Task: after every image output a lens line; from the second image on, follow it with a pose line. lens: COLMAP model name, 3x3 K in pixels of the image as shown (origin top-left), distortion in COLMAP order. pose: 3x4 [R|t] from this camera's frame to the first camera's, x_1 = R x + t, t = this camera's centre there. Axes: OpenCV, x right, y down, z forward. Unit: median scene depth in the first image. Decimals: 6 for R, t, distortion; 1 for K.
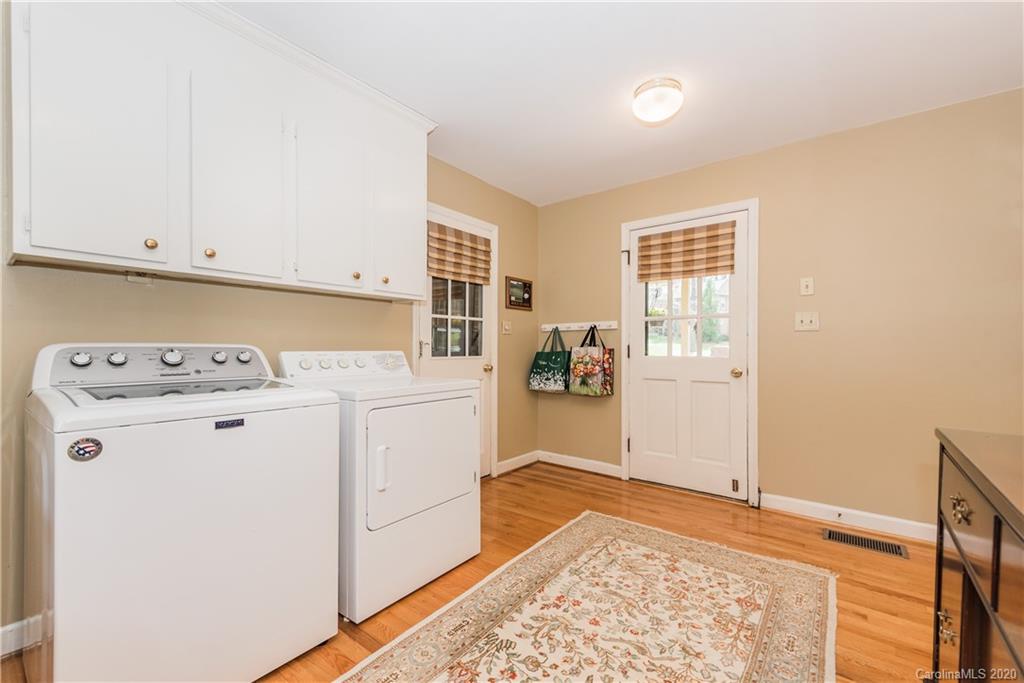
lens RADIAL K [[401.2, 0, 507.7], [0, 401.2, 345.6], [0, 0, 1]] dist [0.002838, -0.000023]
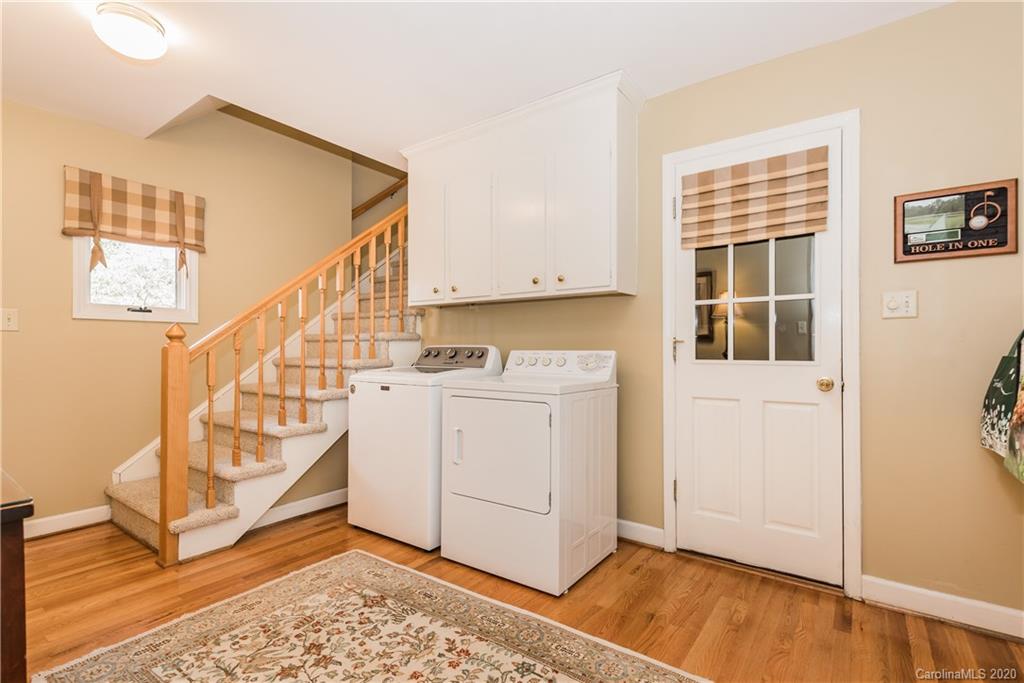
lens RADIAL K [[486.7, 0, 507.6], [0, 486.7, 347.7], [0, 0, 1]] dist [0.005573, 0.000974]
pose [[0.054695, -0.006177, -0.998484, 0.666624], [0.004037, 0.999974, -0.005965, 0.010318], [0.998495, -0.003705, 0.054718, 0.612414]]
